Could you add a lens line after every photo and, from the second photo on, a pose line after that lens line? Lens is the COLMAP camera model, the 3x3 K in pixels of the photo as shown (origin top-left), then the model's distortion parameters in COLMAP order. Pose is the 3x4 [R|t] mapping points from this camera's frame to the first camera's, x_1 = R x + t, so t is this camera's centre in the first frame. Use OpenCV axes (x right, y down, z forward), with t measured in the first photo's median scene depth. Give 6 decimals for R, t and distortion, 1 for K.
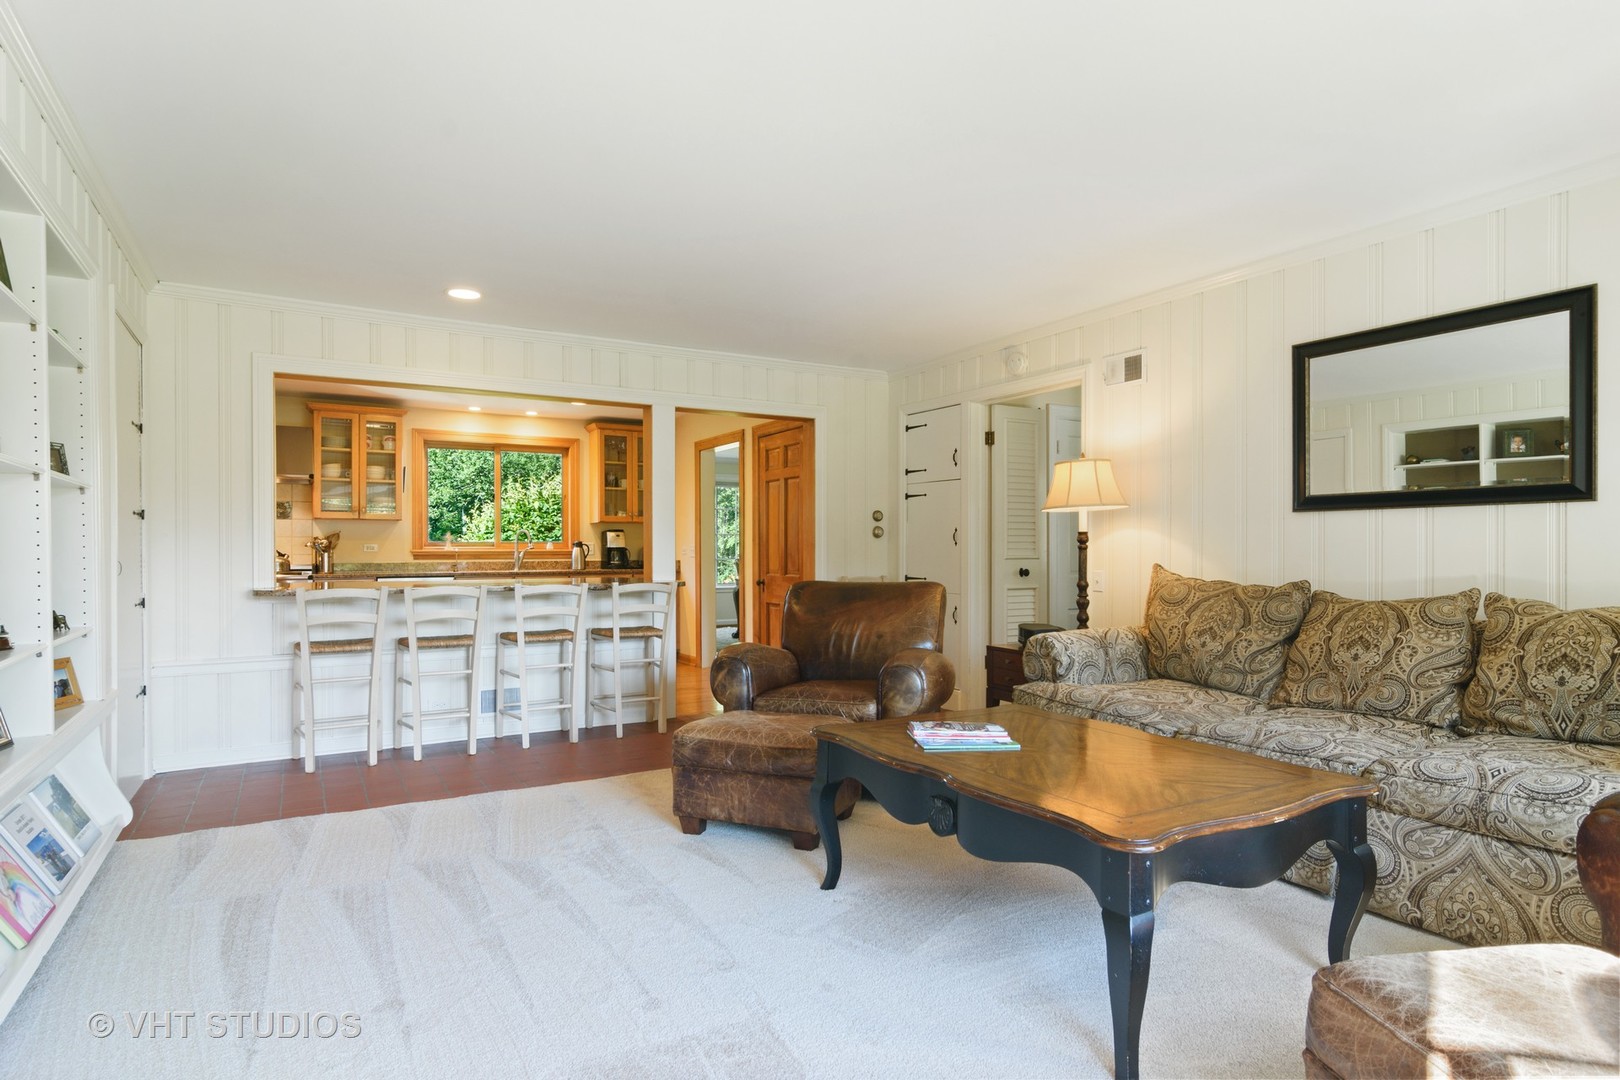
lens RADIAL K [[879.1, 0, 810.0], [0, 879.1, 540.0], [0, 0, 1]] dist [0.013715, -0.000230]
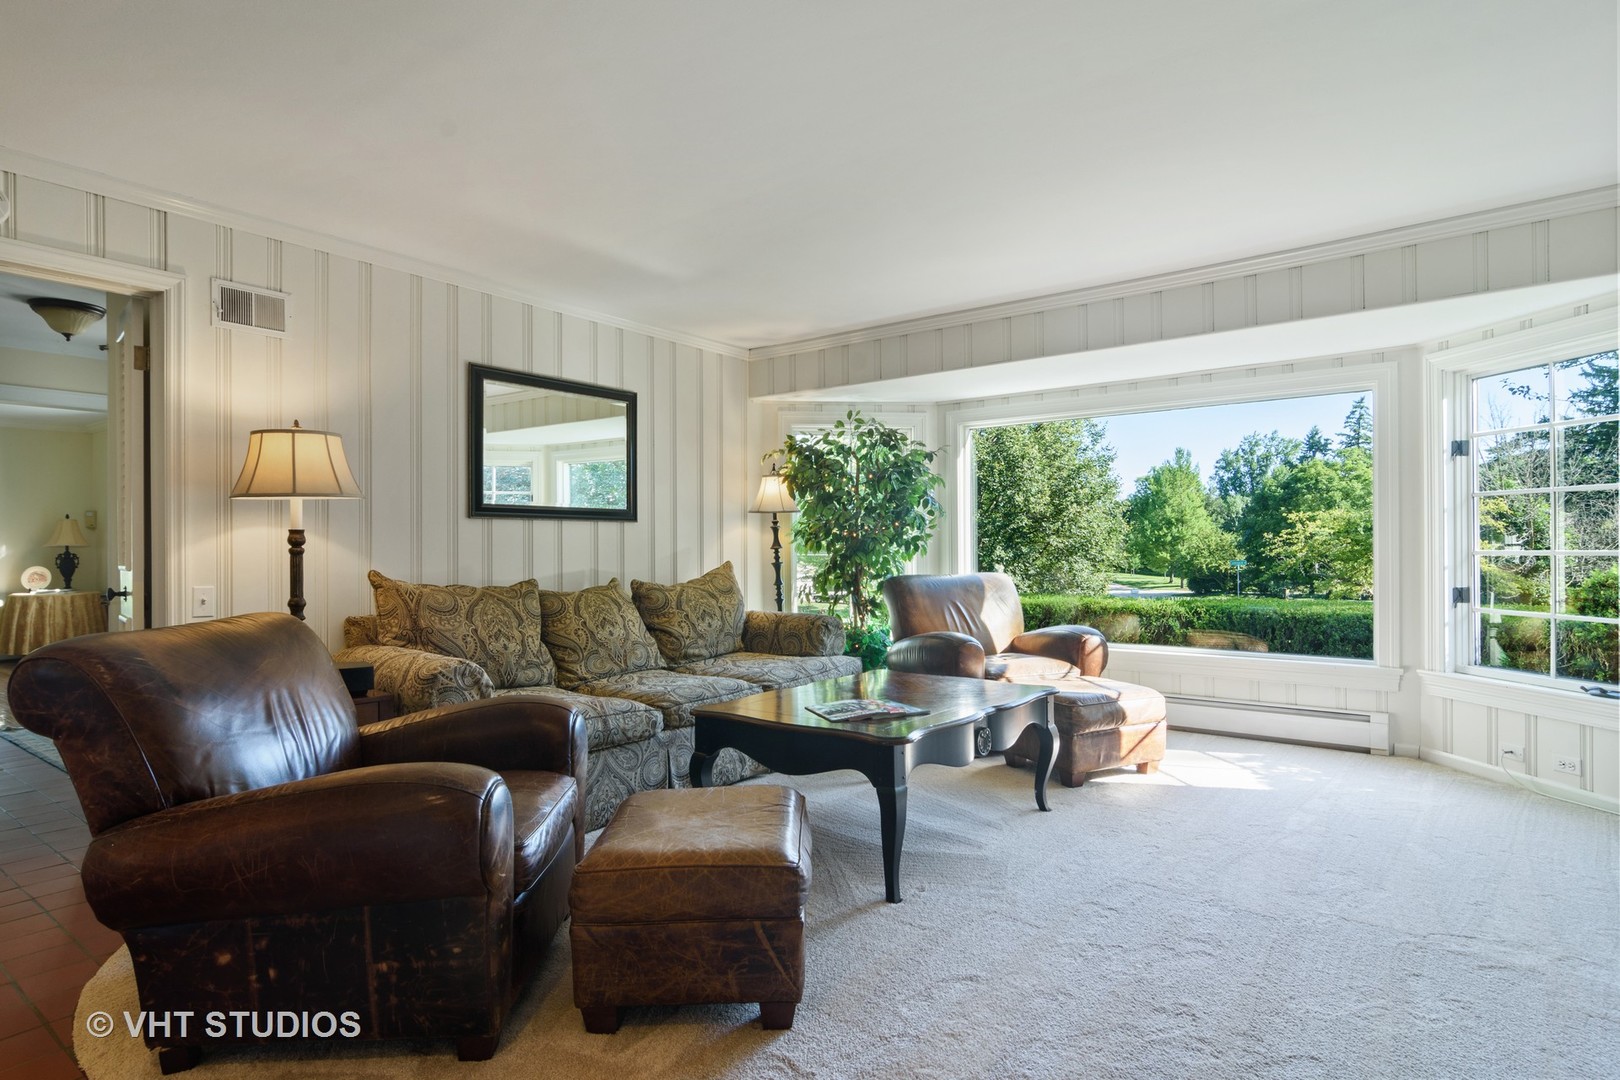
lens RADIAL K [[879.1, 0, 810.0], [0, 879.1, 540.0], [0, 0, 1]] dist [0.013715, -0.000230]
pose [[-0.376830, 0.010490, 0.926223, -0.691478], [-0.004719, 0.999901, -0.013244, 0.008845], [-0.926270, -0.009362, -0.376743, 1.183518]]
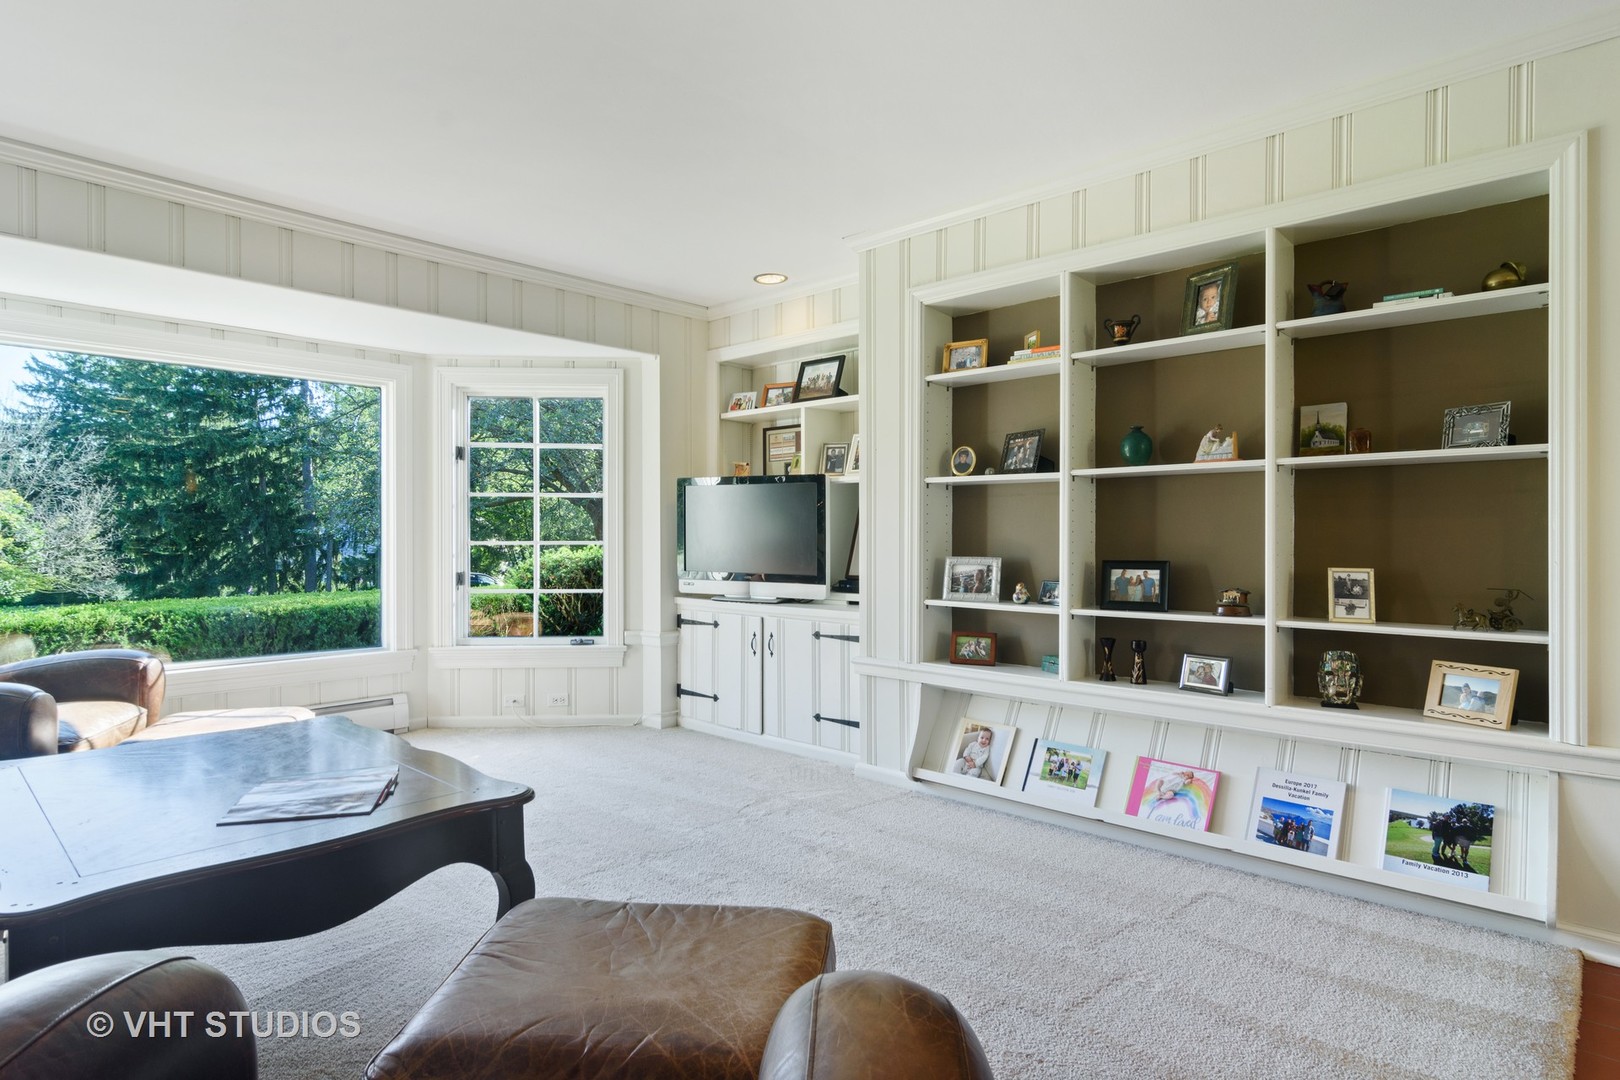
lens RADIAL K [[879.1, 0, 810.0], [0, 879.1, 540.0], [0, 0, 1]] dist [0.013715, -0.000230]
pose [[-0.958140, 0.003655, -0.286277, -0.003822], [0.006042, 0.999954, -0.007455, 0.015411], [0.286237, -0.008873, -0.958118, 1.425504]]
